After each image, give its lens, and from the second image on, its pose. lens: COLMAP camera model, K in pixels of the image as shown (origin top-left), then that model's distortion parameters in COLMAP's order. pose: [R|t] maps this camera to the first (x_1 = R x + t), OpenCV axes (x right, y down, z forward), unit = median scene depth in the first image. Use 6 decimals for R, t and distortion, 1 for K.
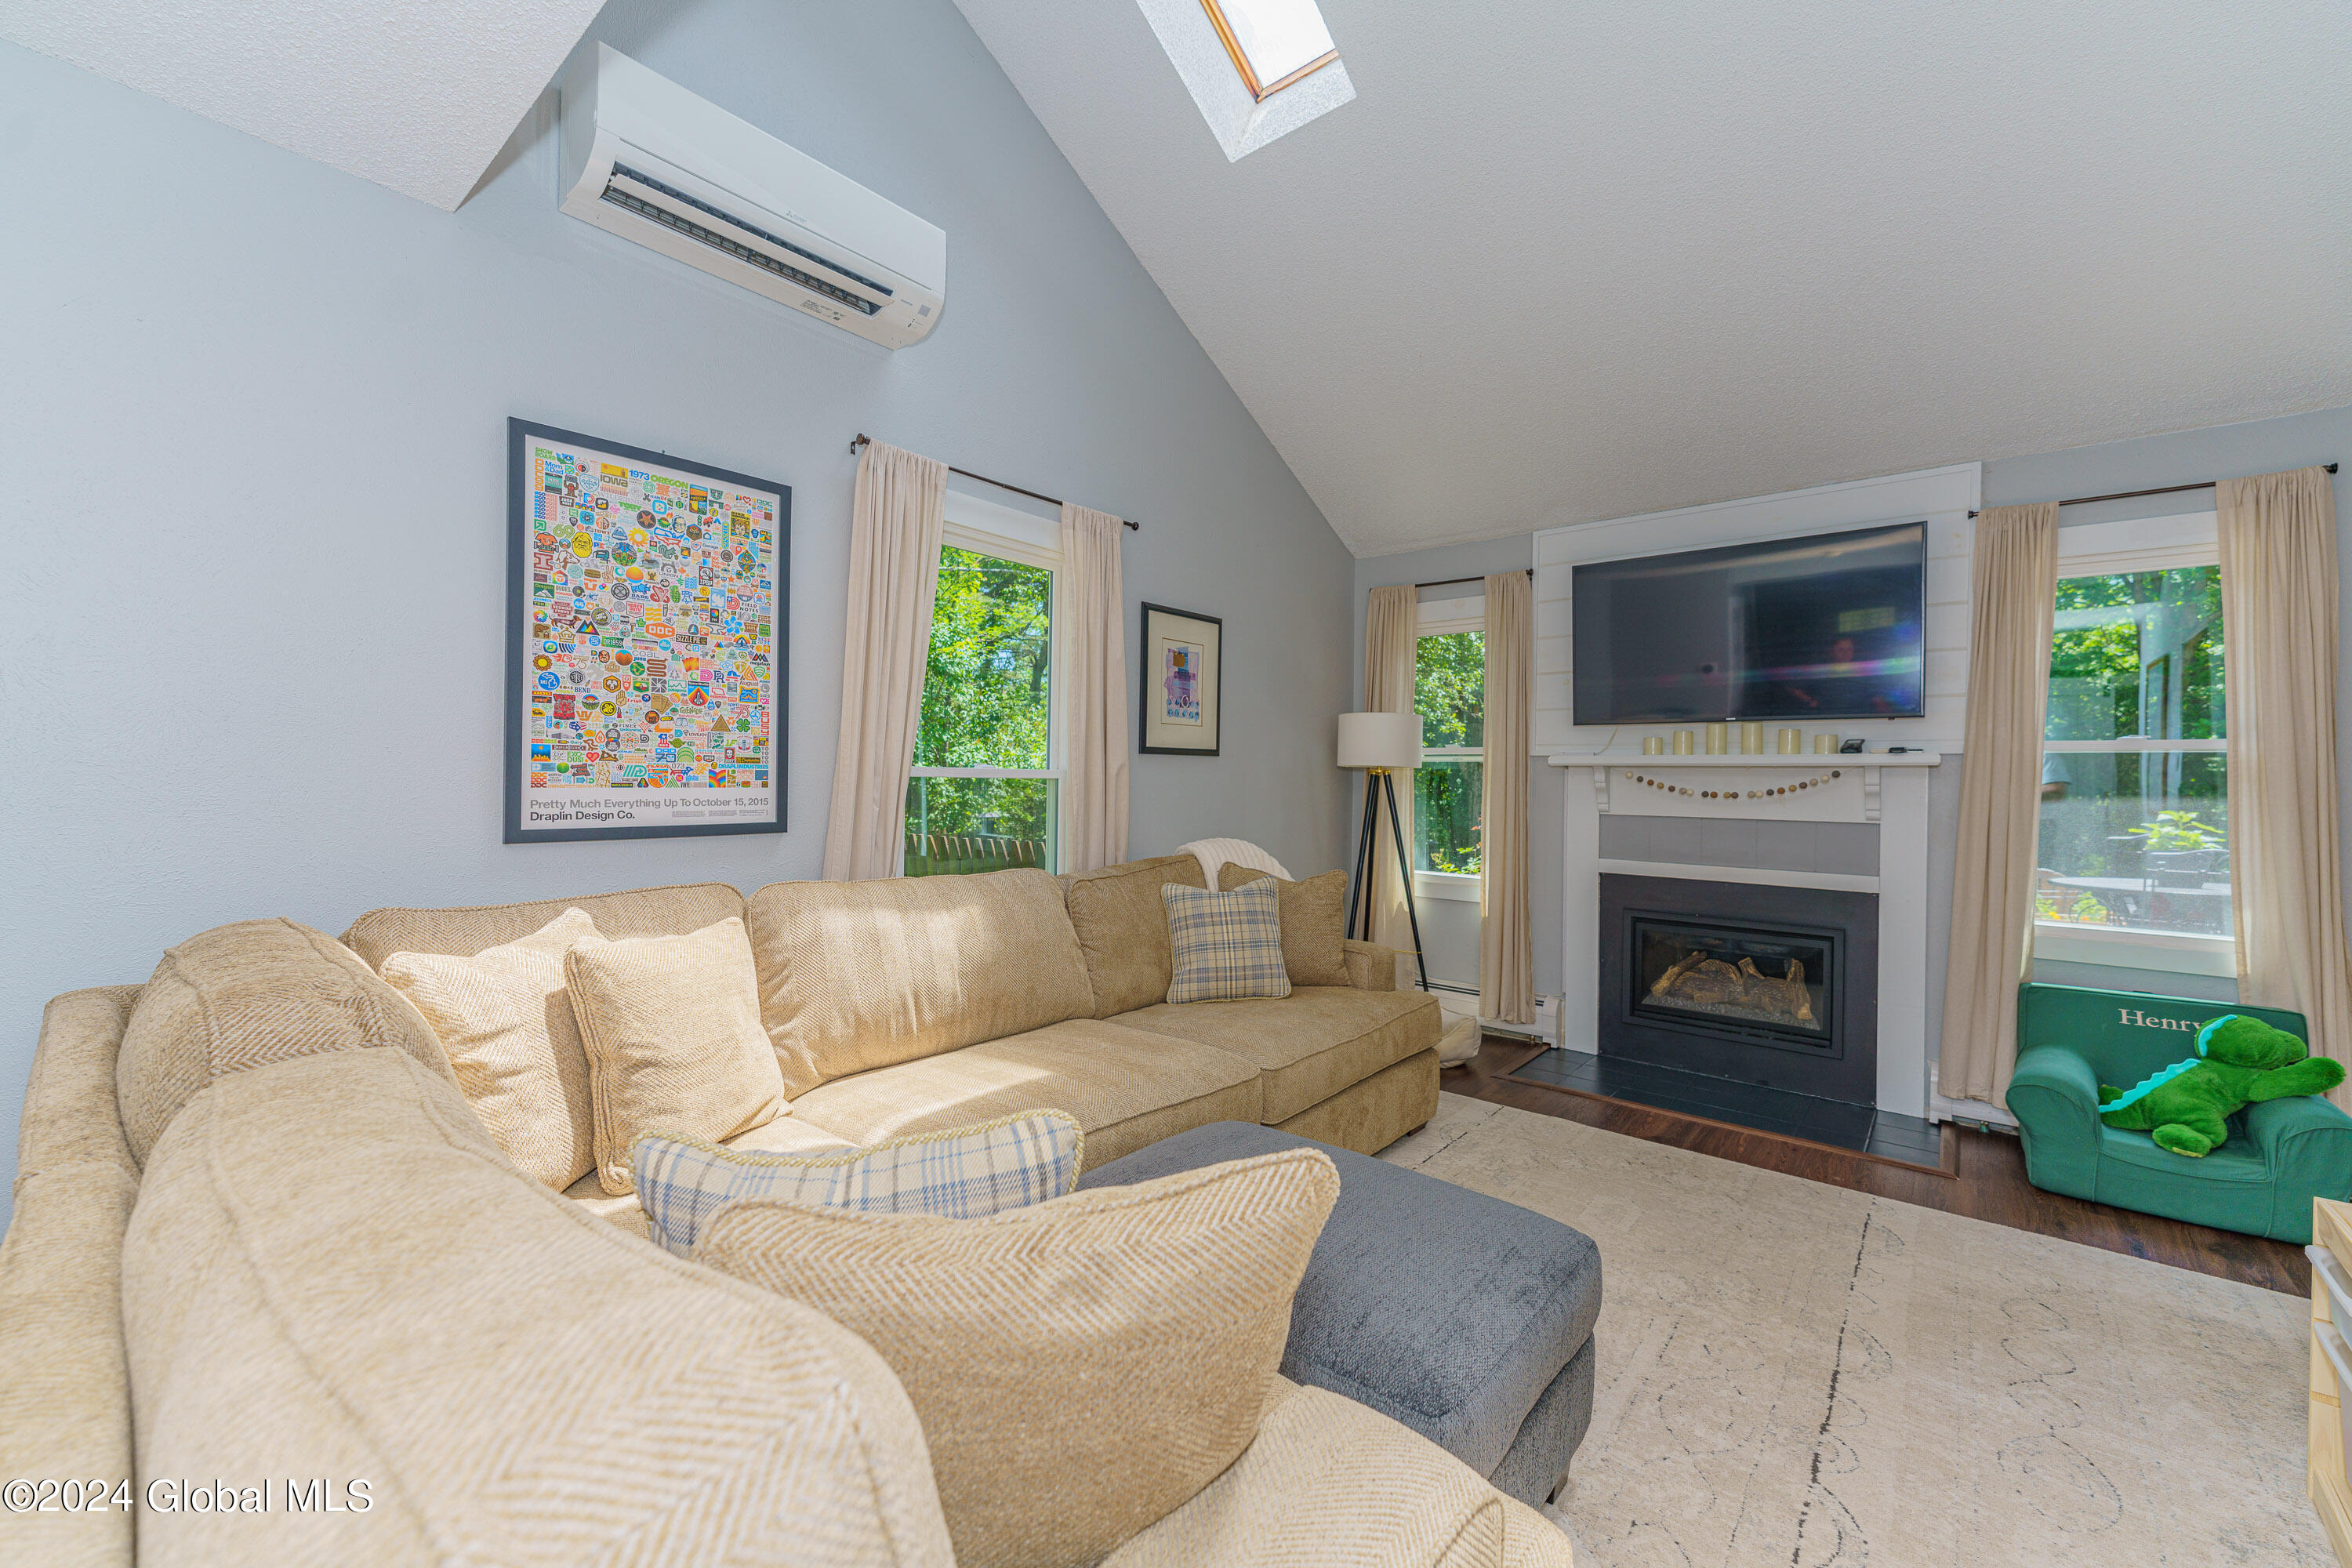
lens RADIAL K [[945.6, 0, 1163.4], [0, 945.6, 780.1], [0, 0, 1]] dist [-0.000109, -0.000062]
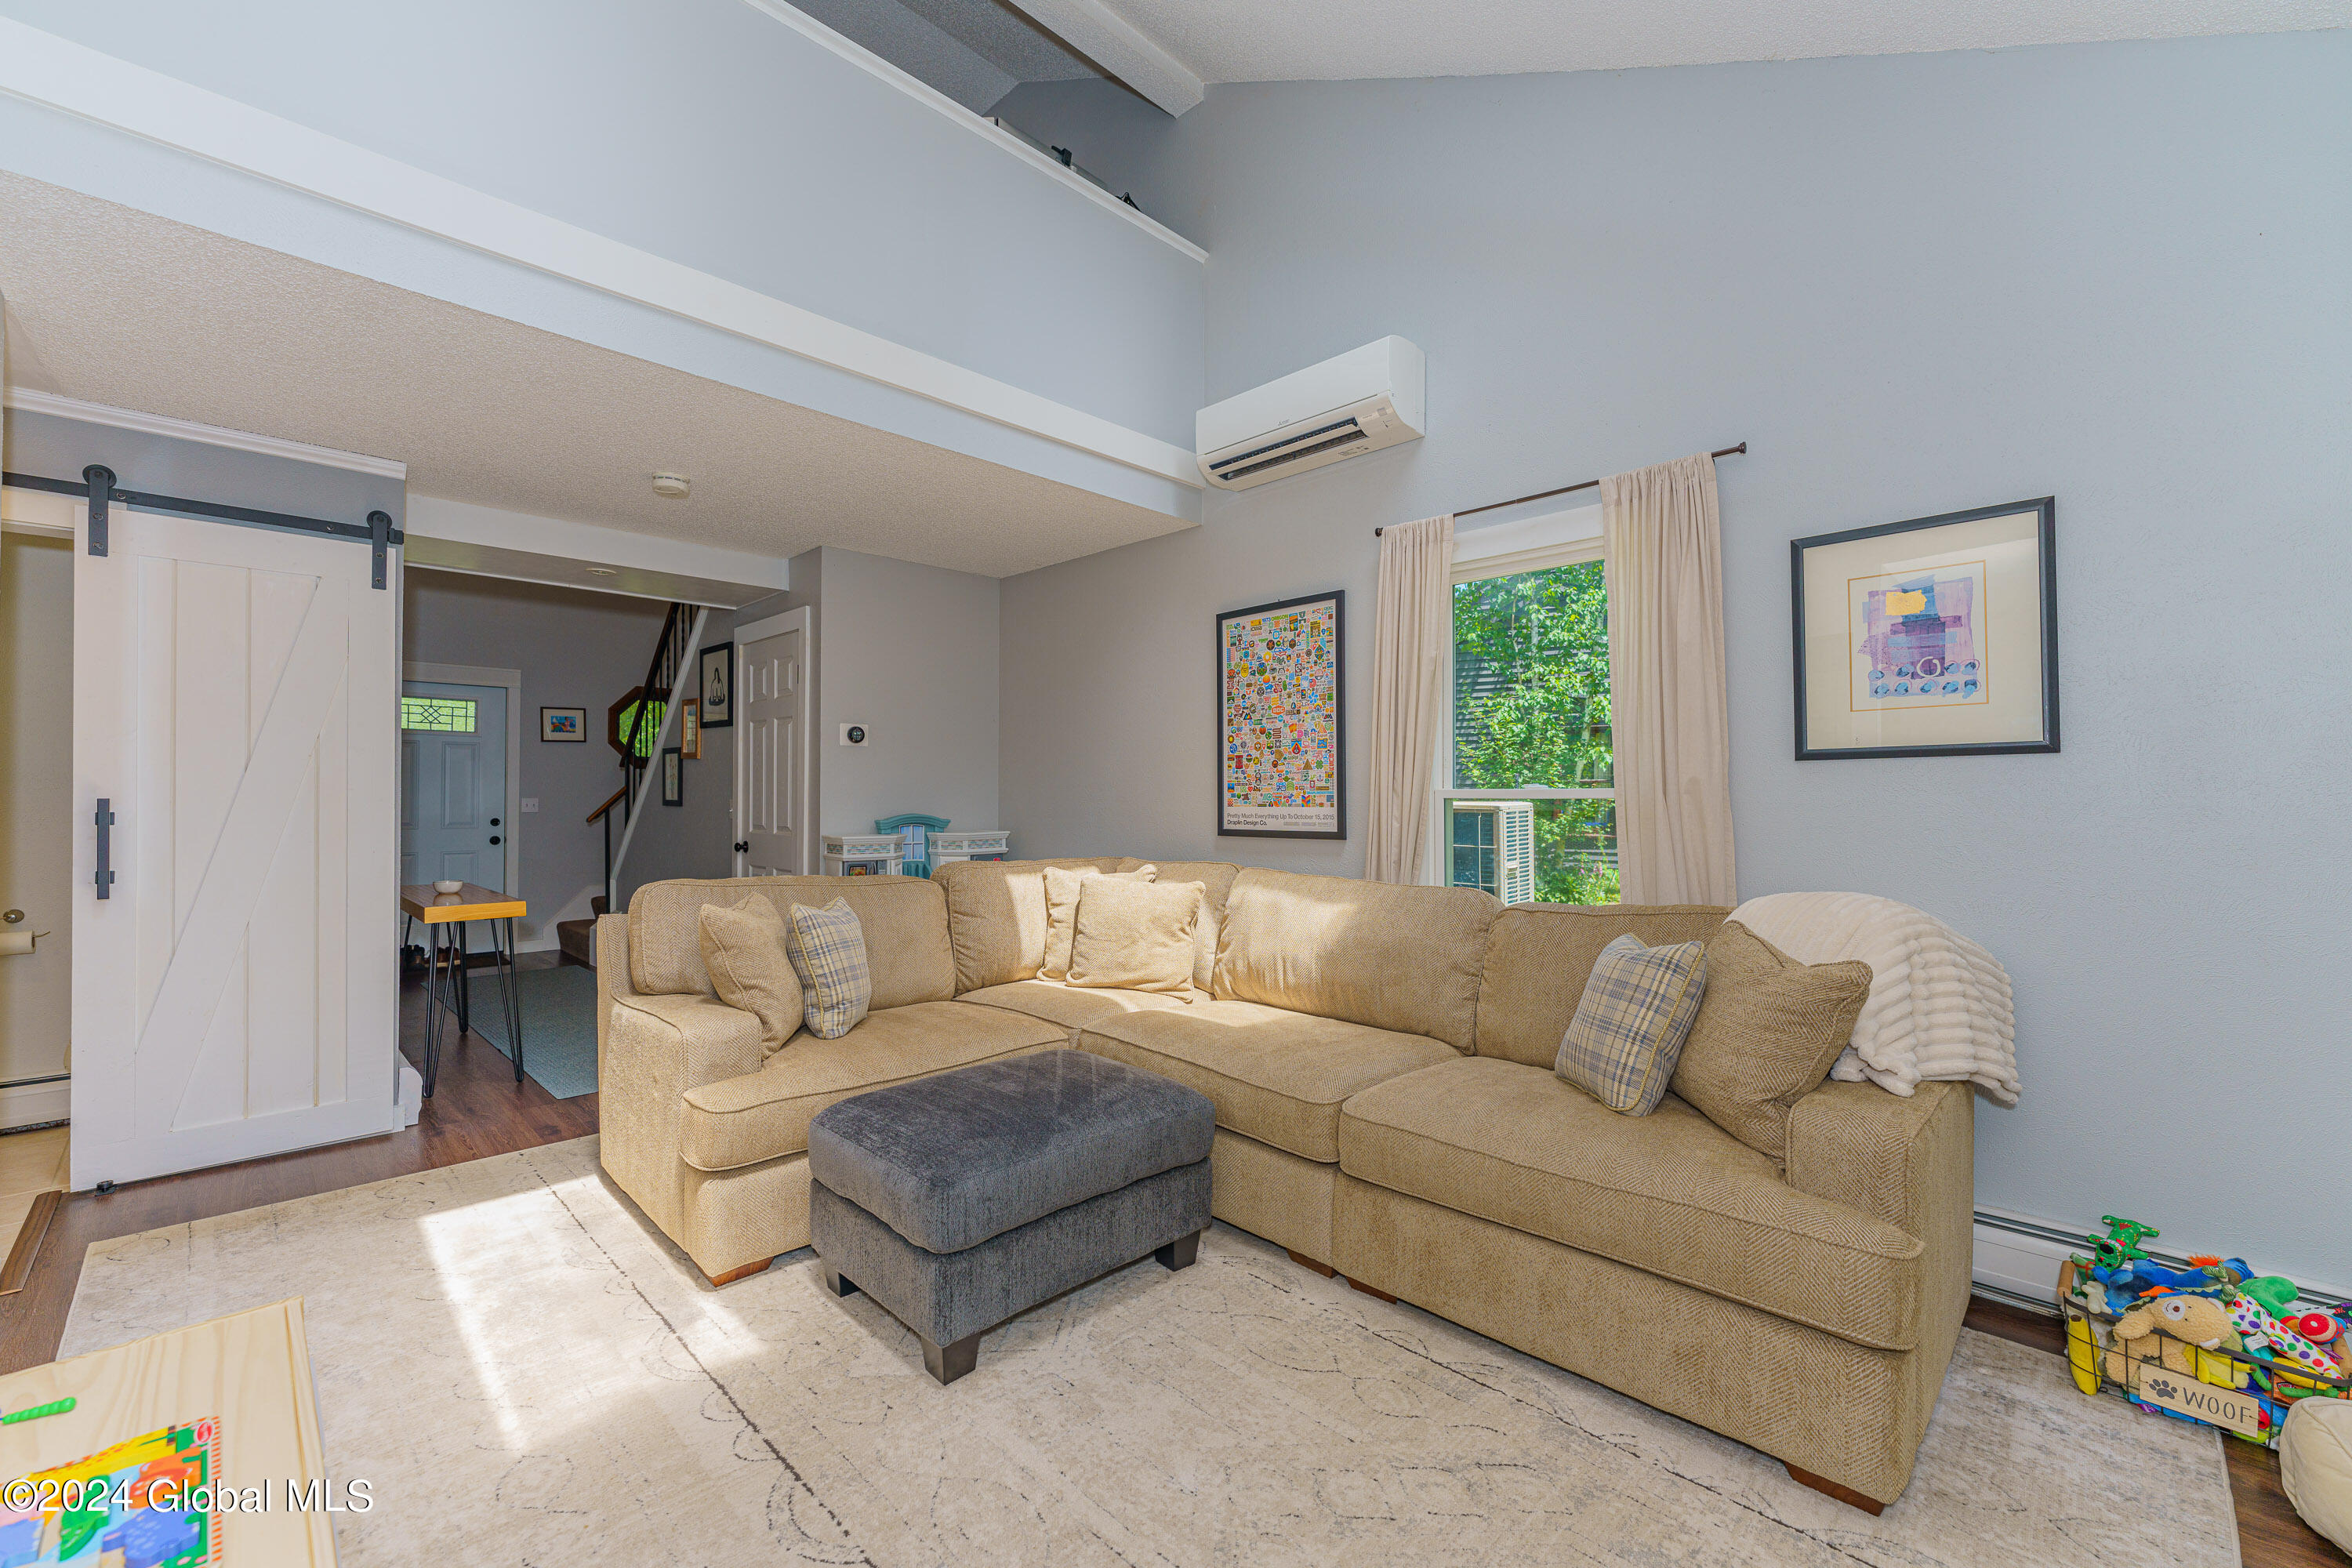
lens RADIAL K [[945.6, 0, 1163.4], [0, 945.6, 780.1], [0, 0, 1]] dist [-0.000109, -0.000062]
pose [[-0.083144, -0.030908, -0.996058, 1.080647], [-0.000668, 0.999520, -0.030960, 0.012102], [0.996537, -0.001908, -0.083125, 0.923078]]
